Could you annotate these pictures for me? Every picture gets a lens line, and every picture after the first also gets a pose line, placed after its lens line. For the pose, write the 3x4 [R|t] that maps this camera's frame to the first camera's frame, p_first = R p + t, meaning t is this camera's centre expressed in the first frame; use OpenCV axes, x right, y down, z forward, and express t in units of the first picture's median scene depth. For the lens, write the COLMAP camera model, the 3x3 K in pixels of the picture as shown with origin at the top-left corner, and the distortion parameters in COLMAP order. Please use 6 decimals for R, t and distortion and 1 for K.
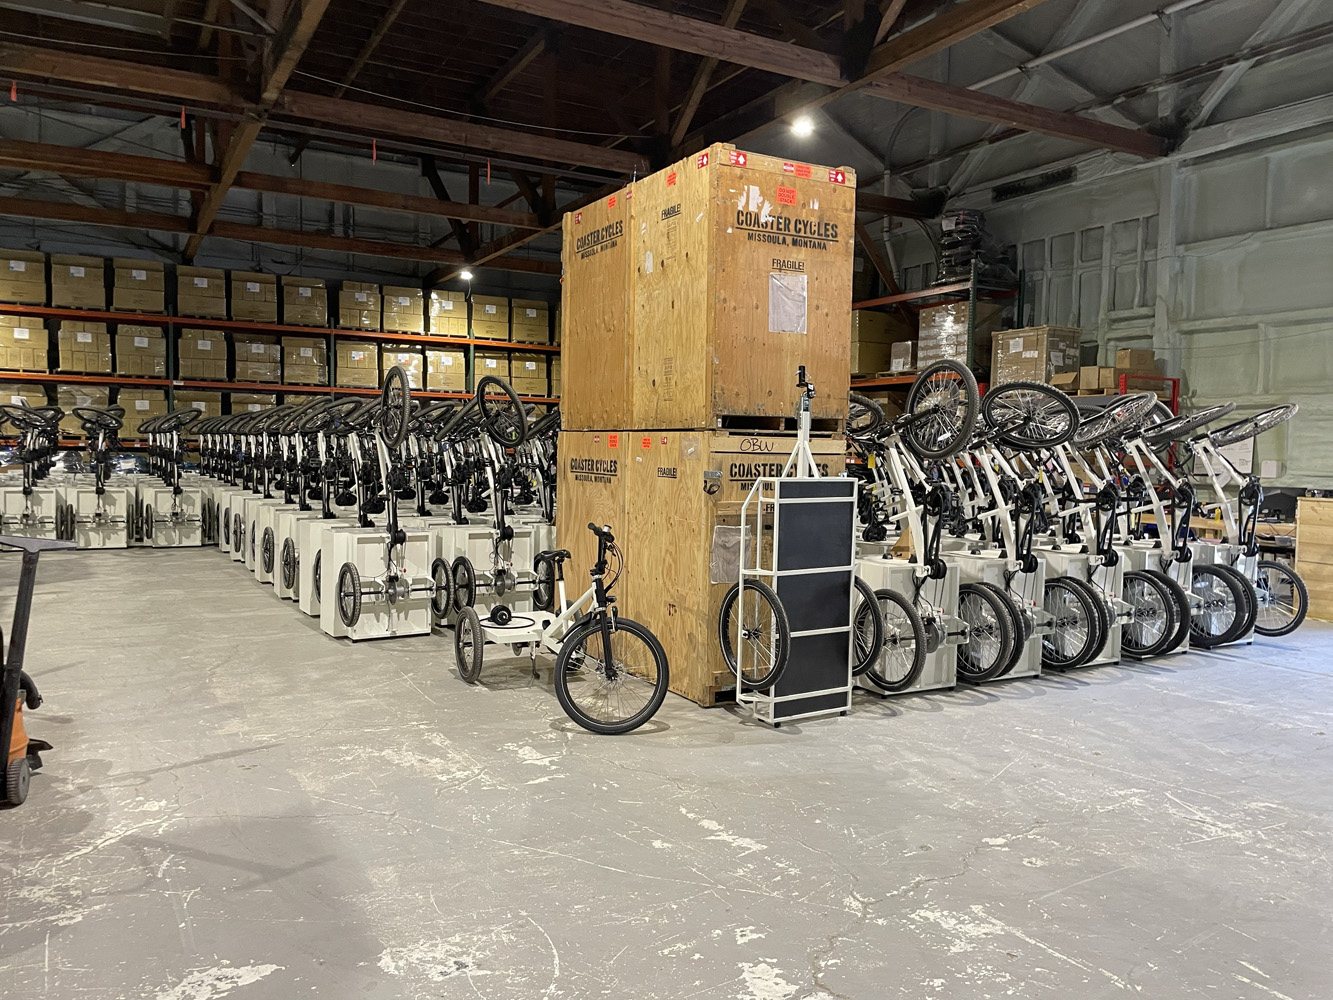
lens RADIAL K [[1003.2, 0, 683.4], [0, 1003.2, 494.6], [0, 0, 1]] dist [0.098566, -0.154458]
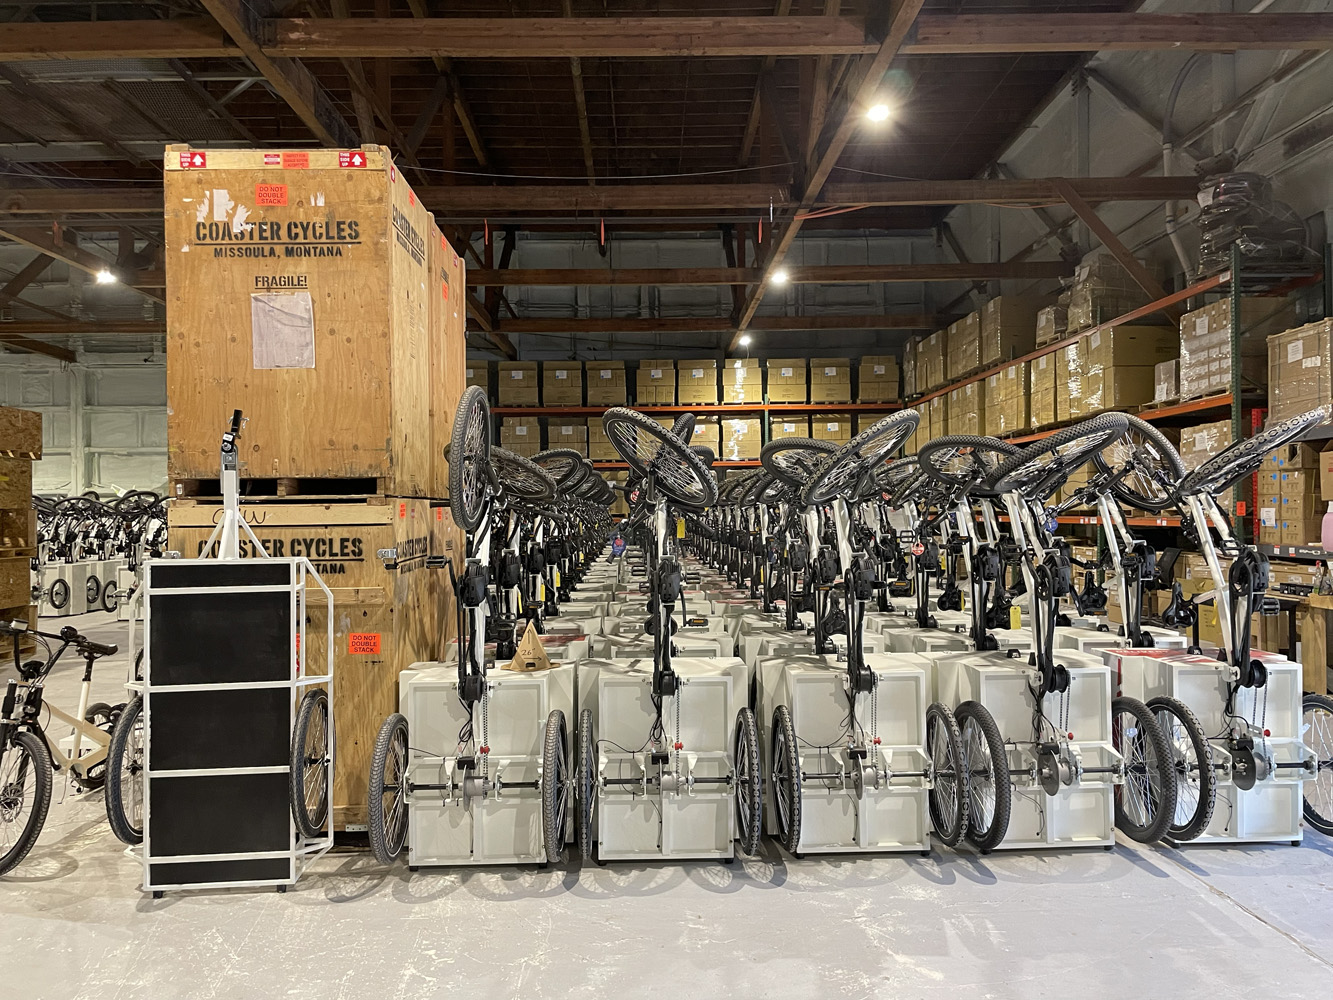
lens RADIAL K [[1006.9, 0, 666.5], [0, 1006.9, 500.0], [0, 0, 1]] dist [0.093796, -0.123252]
pose [[0.875887, -0.035403, -0.481215, 0.198891], [0.006170, 0.998045, -0.062195, -0.002915], [0.482477, 0.051507, 0.874393, 0.127312]]
